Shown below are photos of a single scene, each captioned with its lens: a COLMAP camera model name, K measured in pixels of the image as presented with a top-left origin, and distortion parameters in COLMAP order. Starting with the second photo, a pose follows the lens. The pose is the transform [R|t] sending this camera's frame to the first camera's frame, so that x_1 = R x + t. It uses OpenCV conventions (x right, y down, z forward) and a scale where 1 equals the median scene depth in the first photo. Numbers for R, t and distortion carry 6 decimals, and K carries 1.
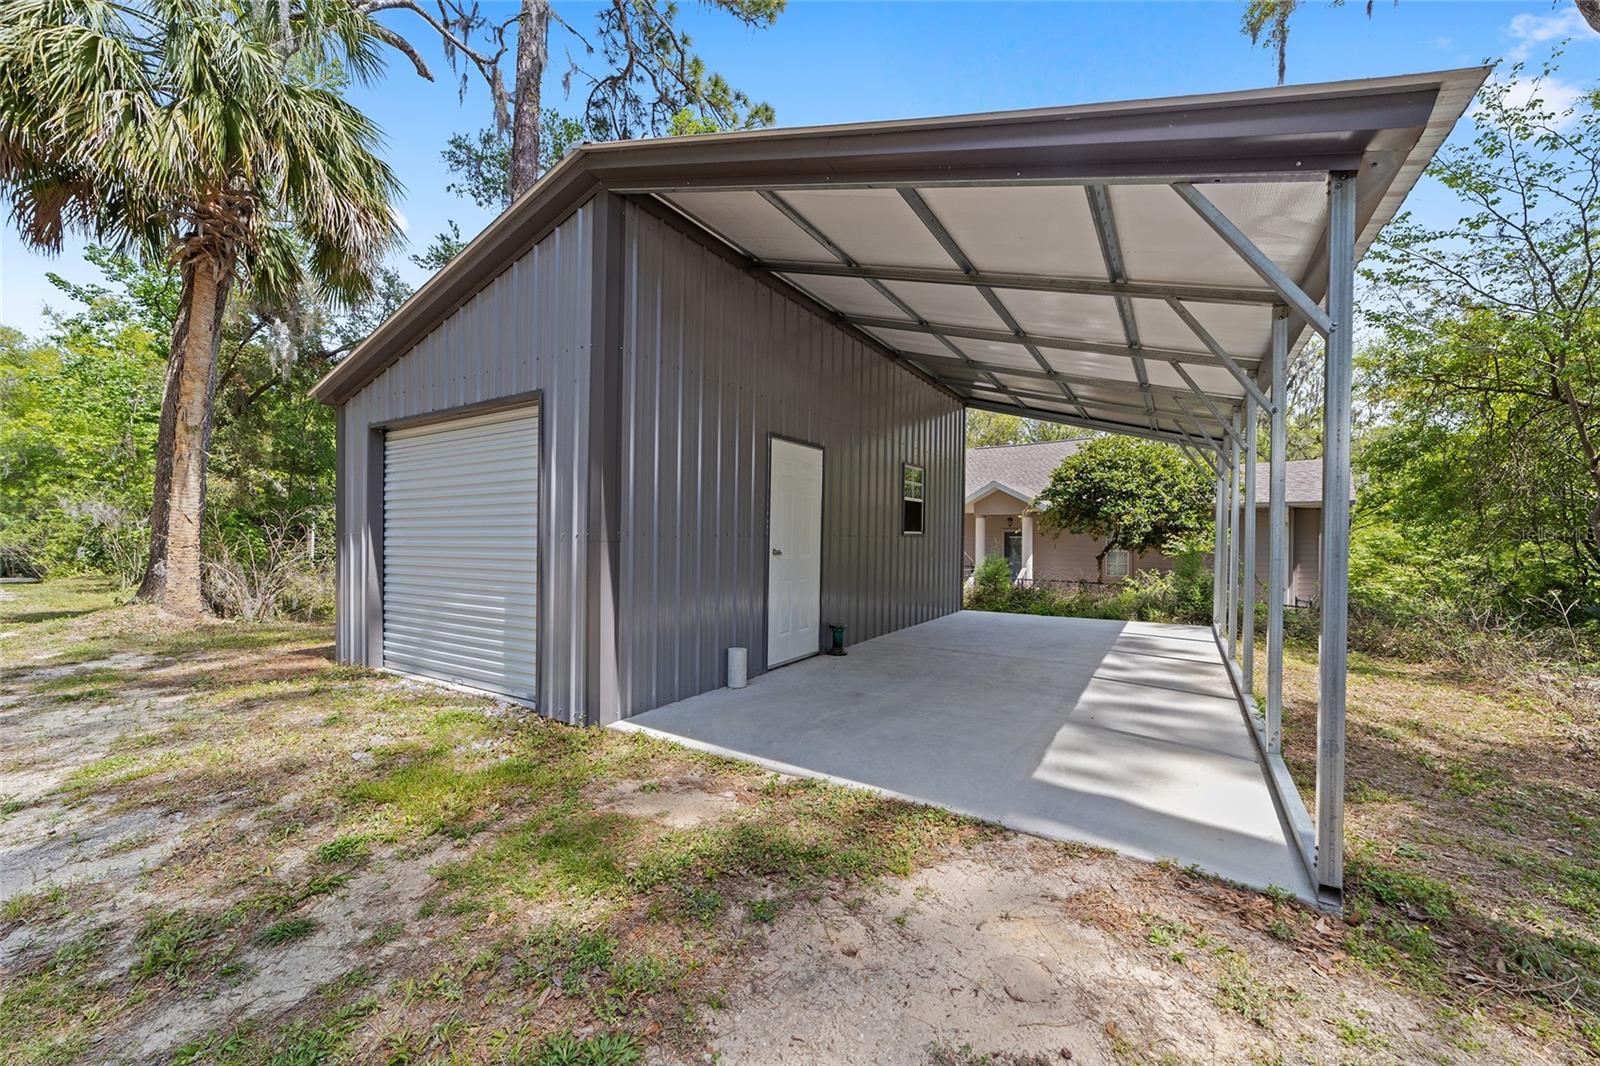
lens RADIAL K [[598.5, 0, 800.0], [0, 598.5, 533.0], [0, 0, 1]] dist [-0.024228, 0.014079]
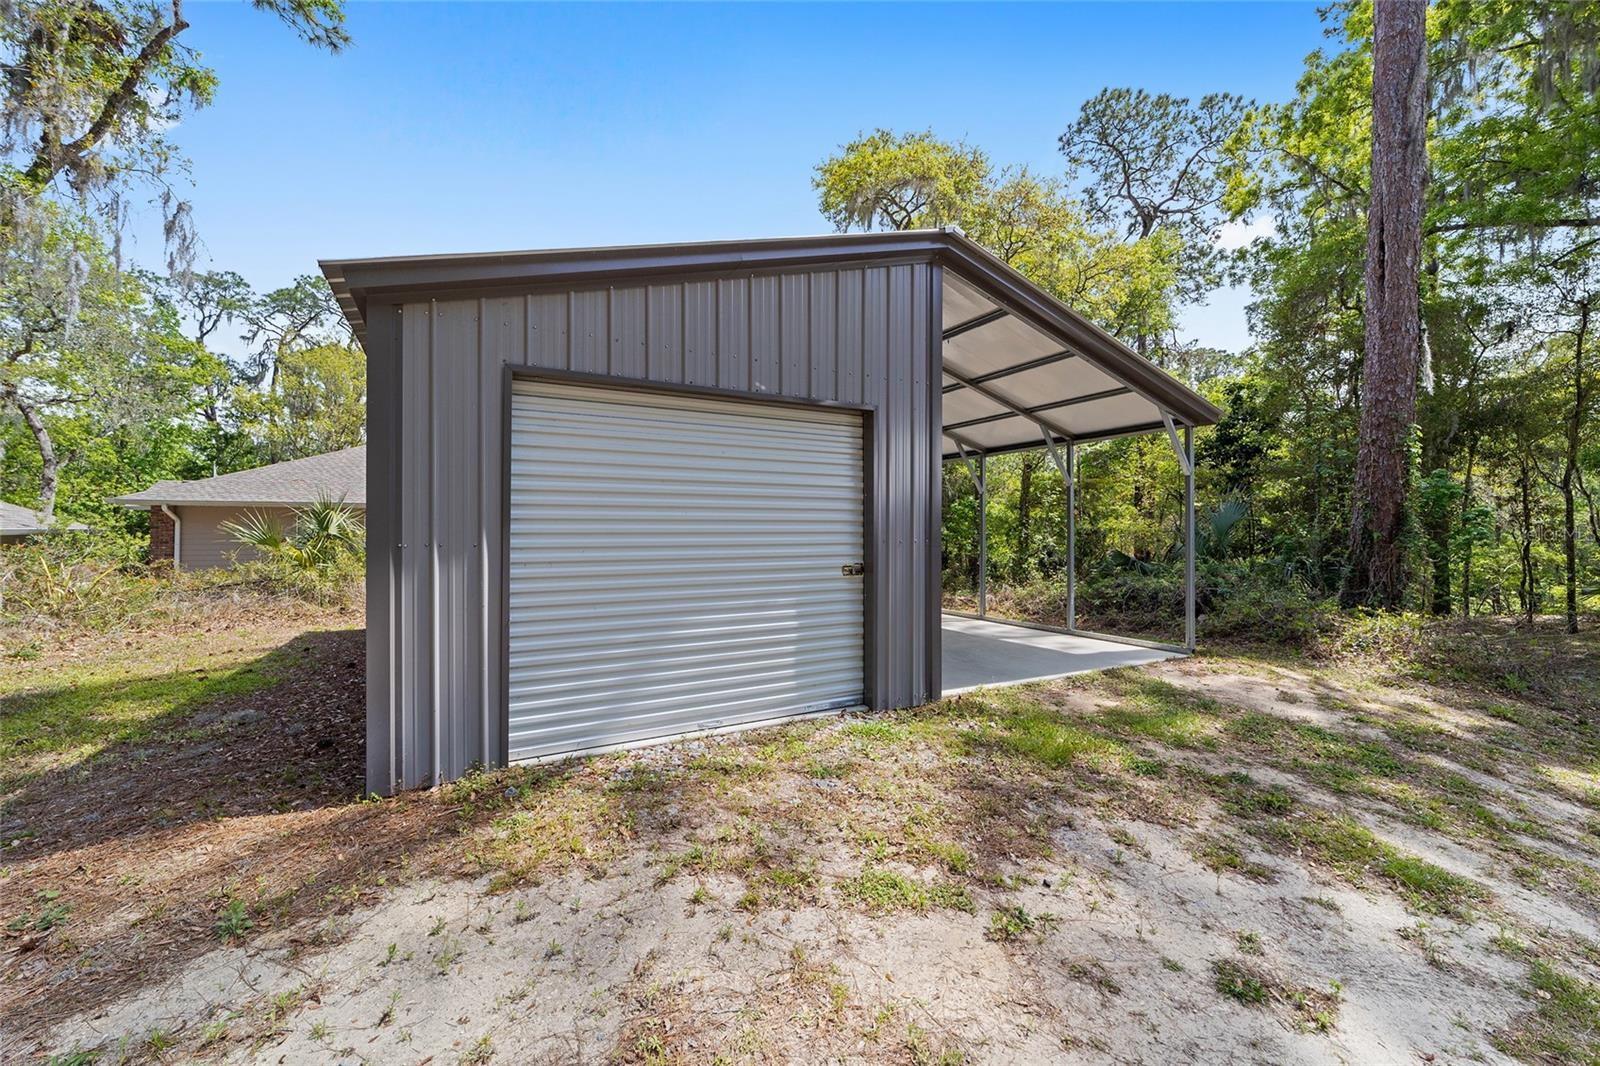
lens RADIAL K [[615.4, 0, 794.3], [0, 615.4, 536.4], [0, 0, 1]] dist [-0.001766, 0.000357]
pose [[0.493945, -0.003305, 0.869487, -2.220520], [-0.000829, 0.999991, 0.004273, -0.003240], [-0.869493, -0.002832, 0.493937, 0.929884]]
